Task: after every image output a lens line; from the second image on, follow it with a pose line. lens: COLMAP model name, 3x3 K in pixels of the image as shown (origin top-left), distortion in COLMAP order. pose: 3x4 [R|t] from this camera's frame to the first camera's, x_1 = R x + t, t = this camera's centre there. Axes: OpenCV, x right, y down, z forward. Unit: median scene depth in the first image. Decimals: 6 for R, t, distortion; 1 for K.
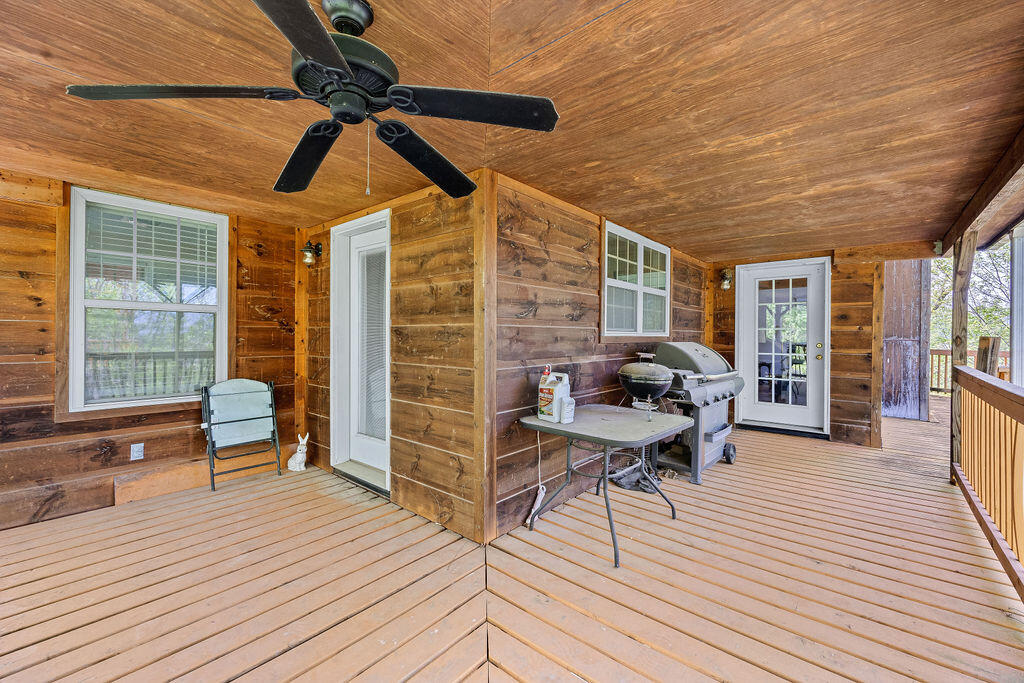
lens RADIAL K [[417.9, 0, 506.6], [0, 417.9, 332.2], [0, 0, 1]] dist [-0.000444, -0.000129]
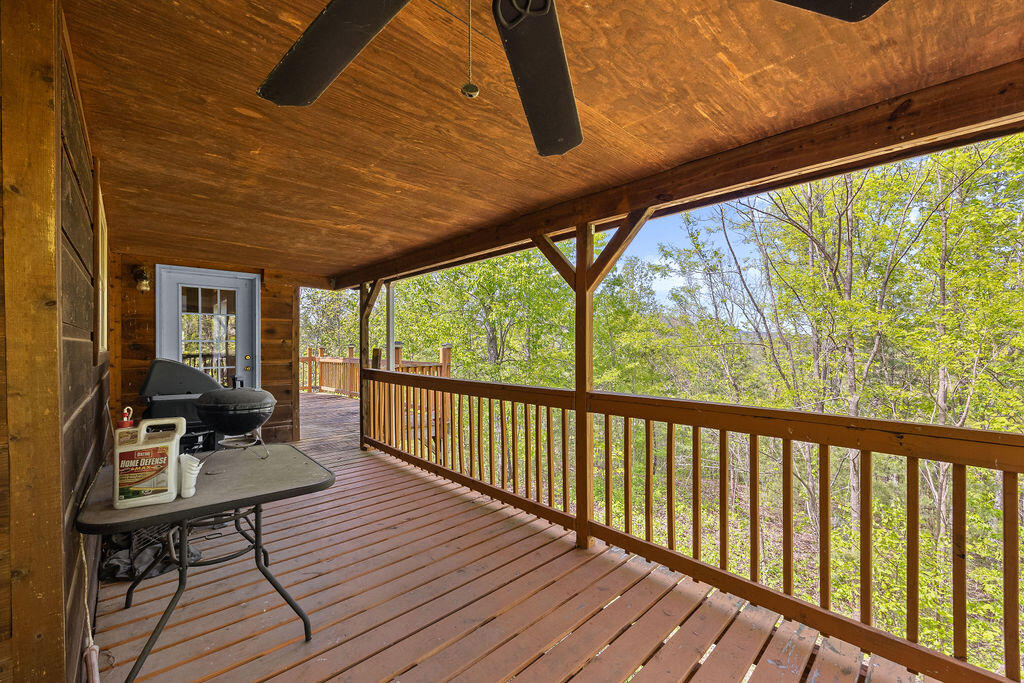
lens RADIAL K [[410.9, 0, 519.4], [0, 410.9, 343.5], [0, 0, 1]] dist [-0.001060, -0.000097]
pose [[0.105099, 0.001687, 0.994460, -0.222826], [-0.005459, 0.999984, -0.001119, -0.006171], [-0.994447, -0.005311, 0.105107, 0.237403]]
